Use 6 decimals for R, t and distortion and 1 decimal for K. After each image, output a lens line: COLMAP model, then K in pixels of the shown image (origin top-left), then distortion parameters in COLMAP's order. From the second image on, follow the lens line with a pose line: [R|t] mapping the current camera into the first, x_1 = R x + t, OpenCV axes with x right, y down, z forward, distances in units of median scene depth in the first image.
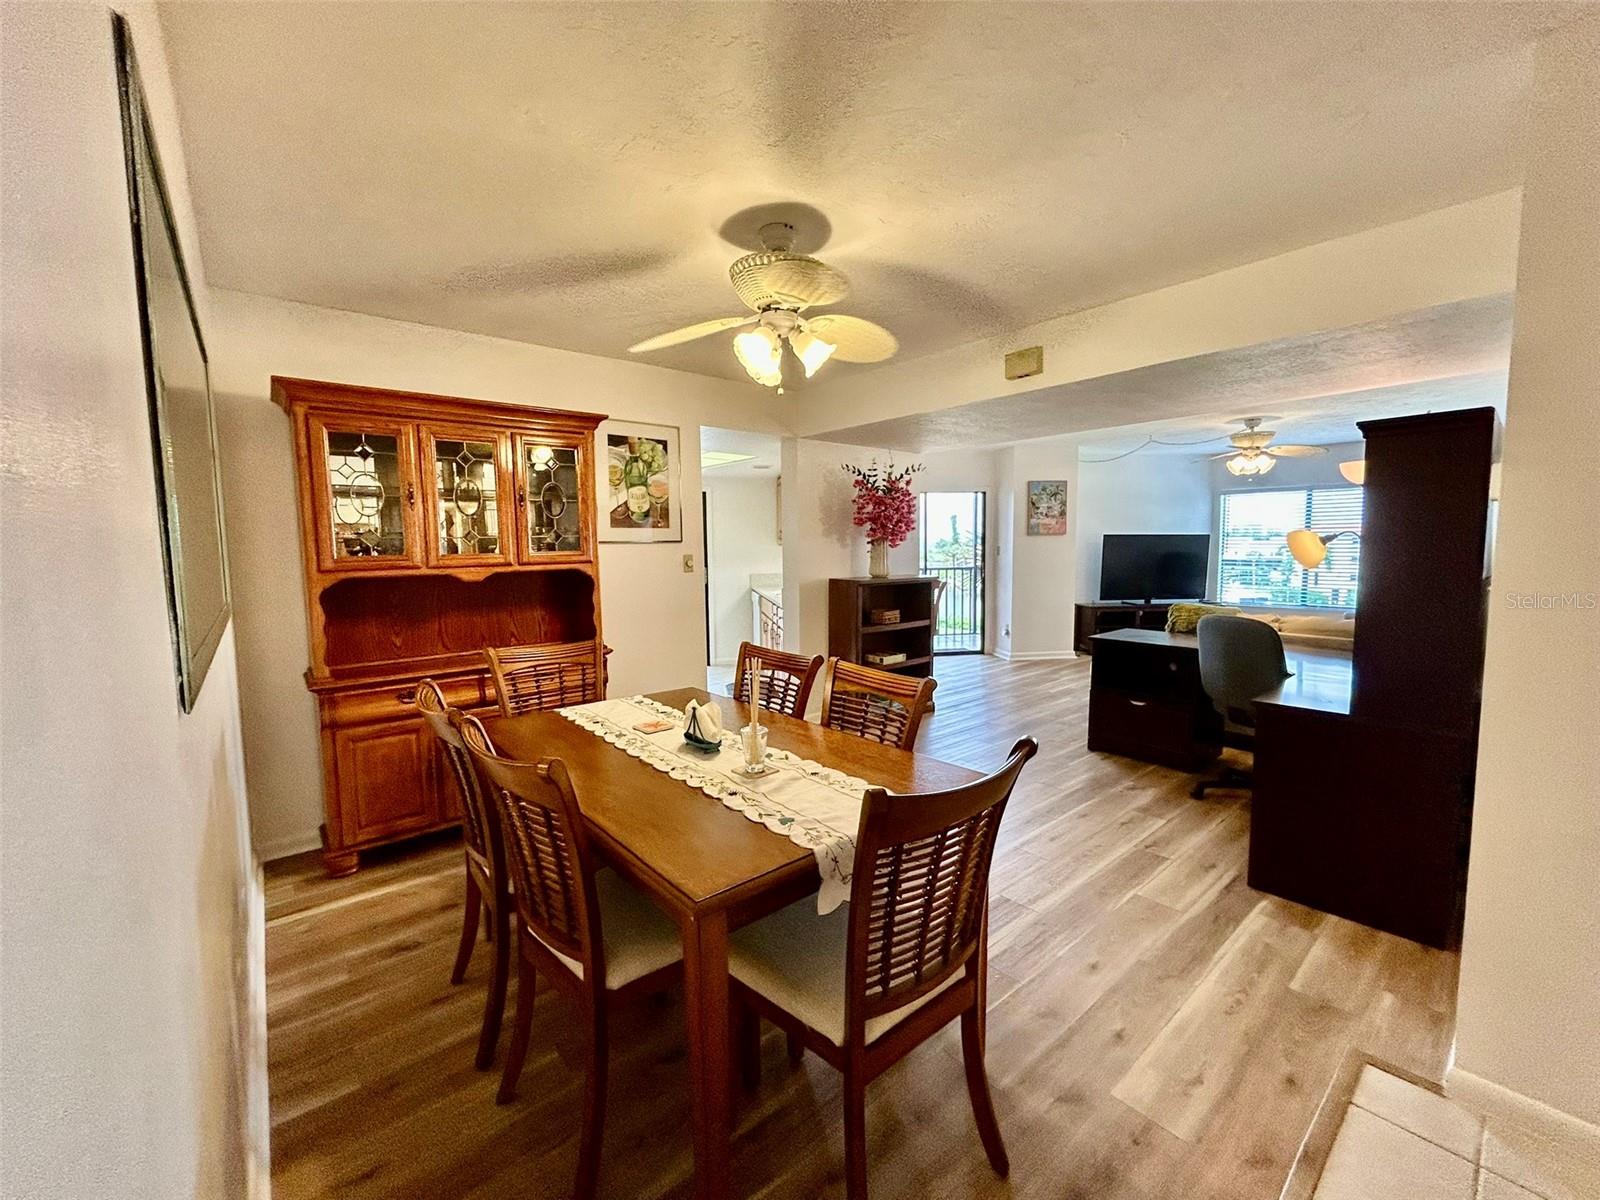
lens RADIAL K [[642.8, 0, 793.4], [0, 642.8, 598.2], [0, 0, 1]] dist [0.000311, 0.000389]
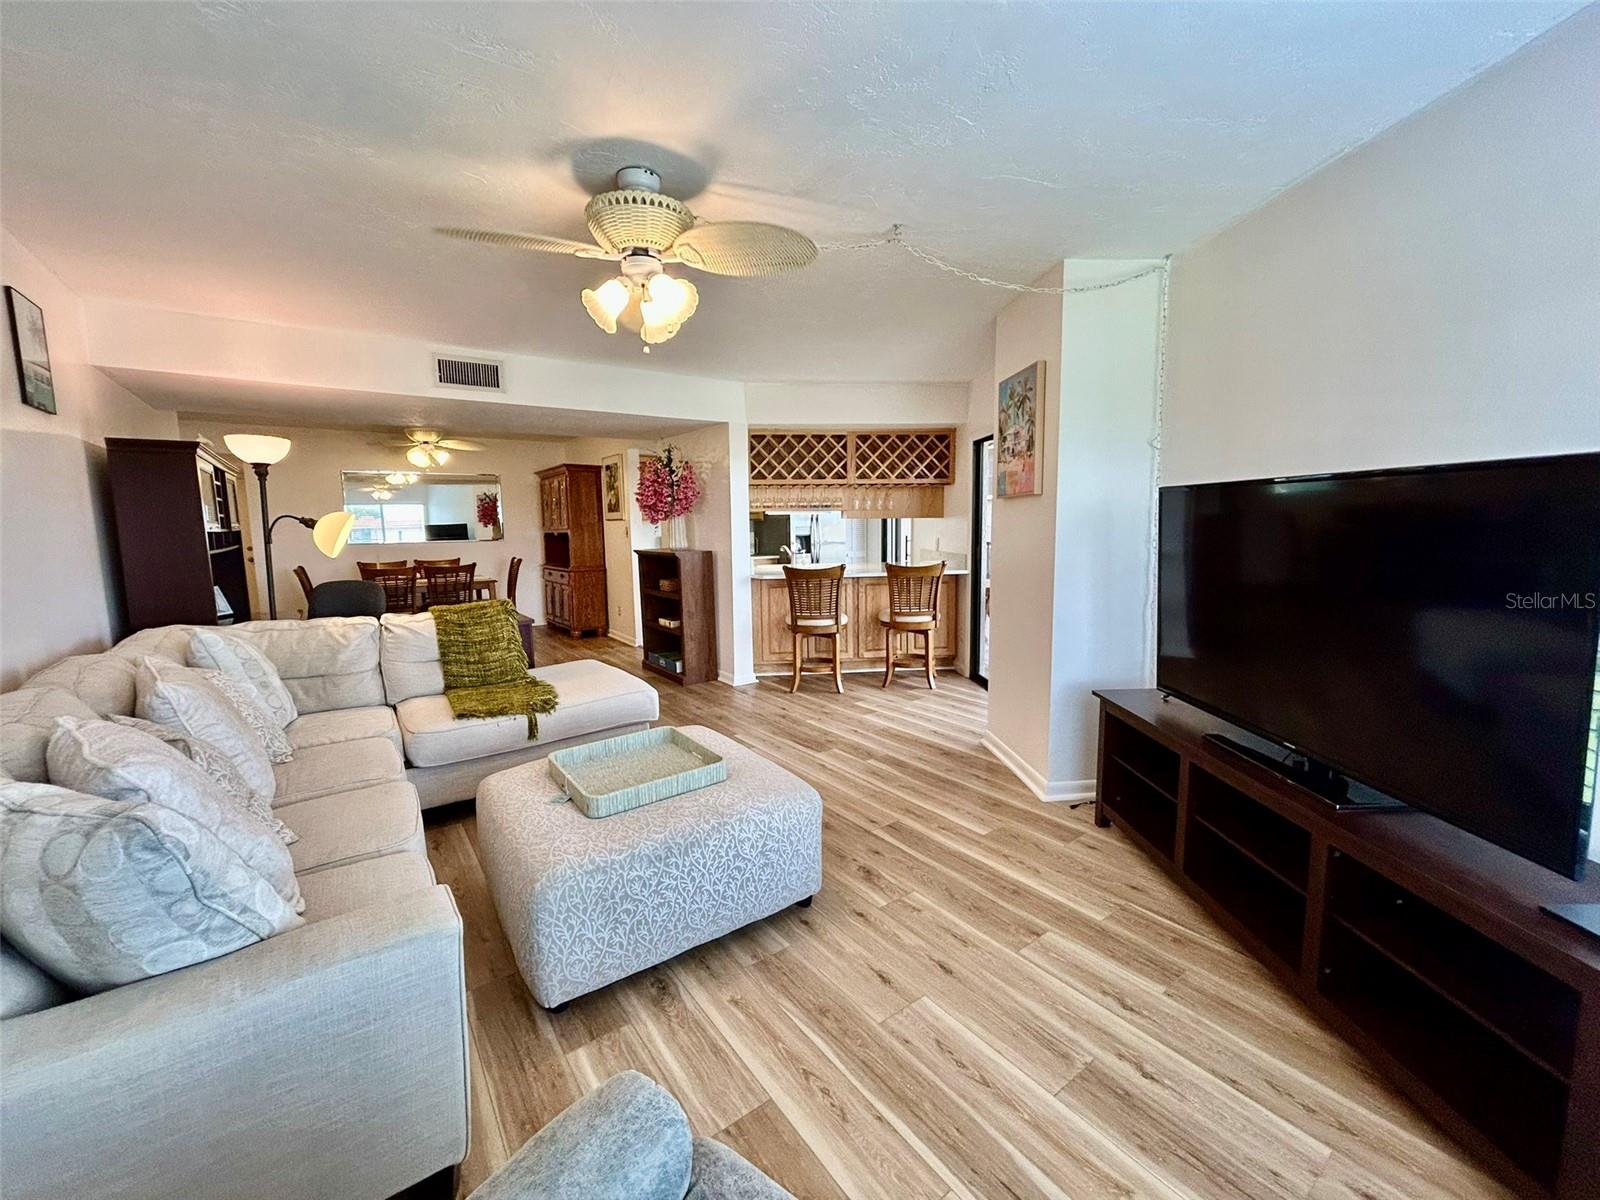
lens RADIAL K [[642.8, 0, 793.4], [0, 642.8, 598.2], [0, 0, 1]] dist [0.000311, 0.000389]
pose [[-0.070620, 0.133012, -0.988595, 0.855960], [-0.062300, 0.988547, 0.137455, -0.080841], [0.995556, 0.071297, -0.061525, 0.879476]]
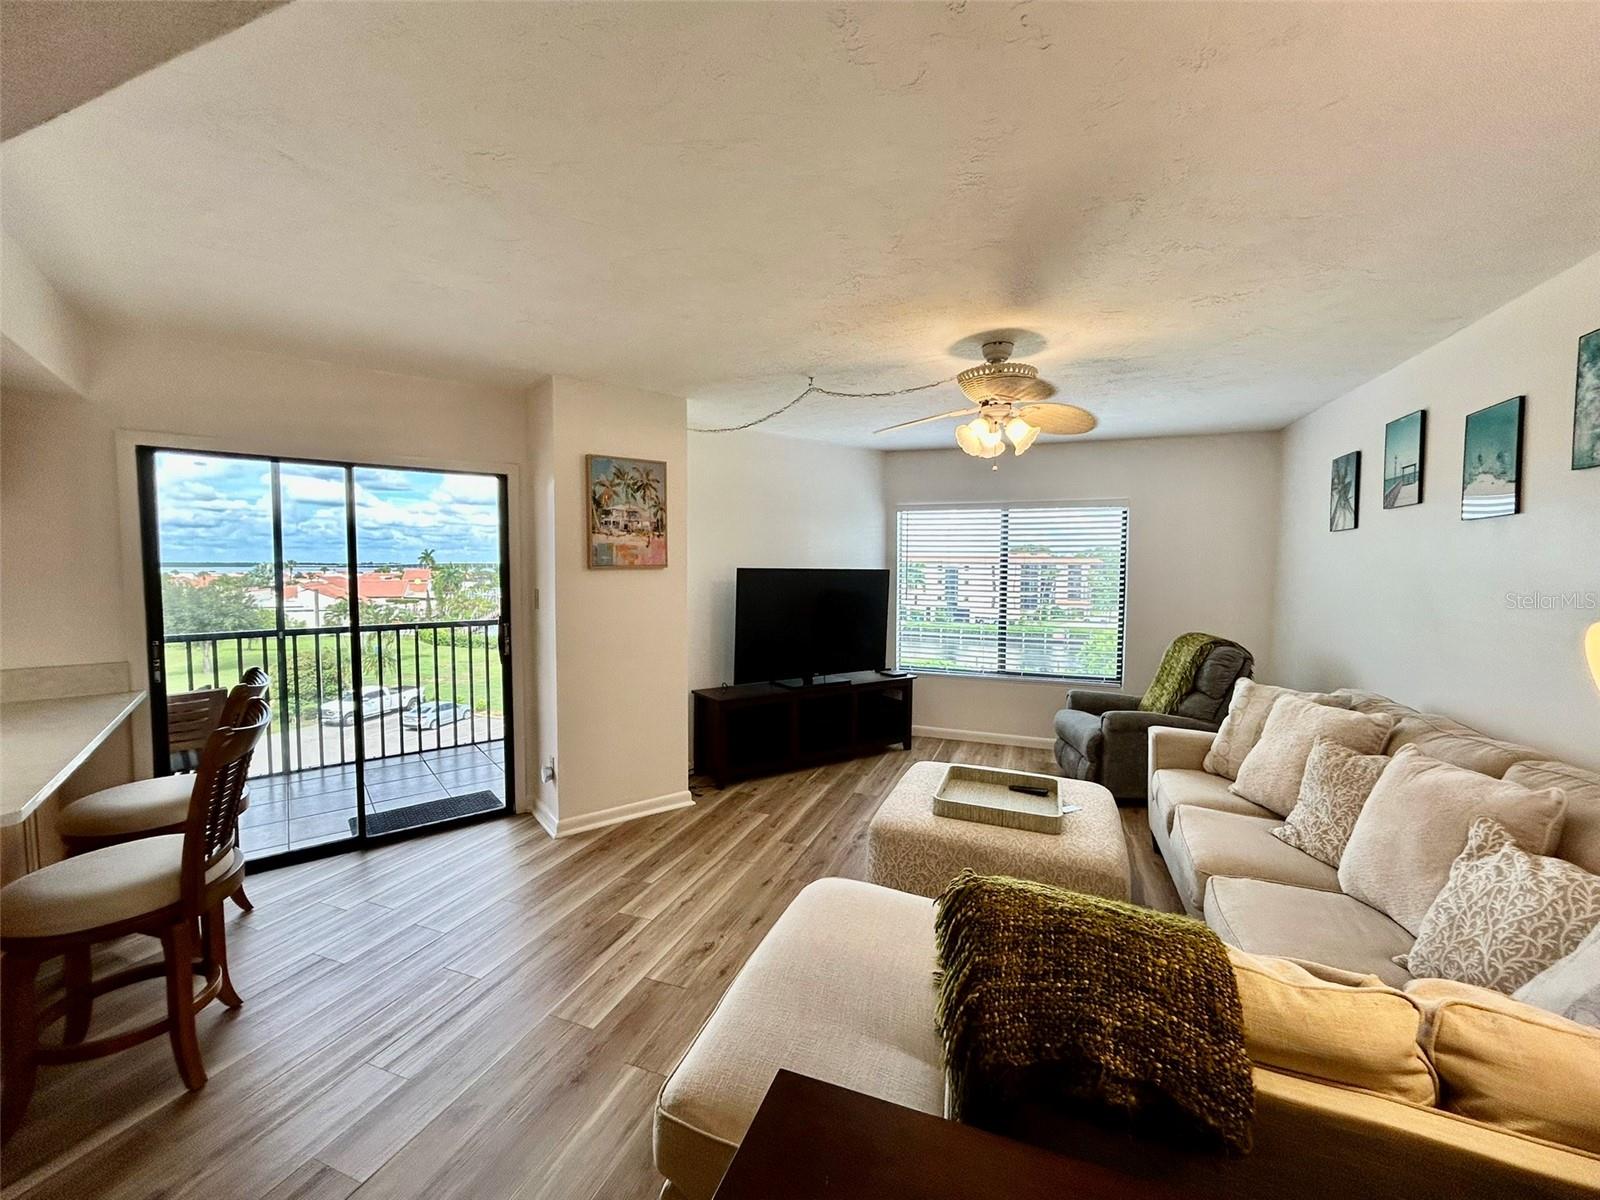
lens RADIAL K [[642.8, 0, 793.4], [0, 642.8, 598.2], [0, 0, 1]] dist [0.000311, 0.000389]
pose [[0.875642, -0.010061, 0.482855, 0.267371], [0.025012, 0.999386, -0.024534, -0.060516], [-0.482312, 0.033560, 0.875356, 0.510566]]
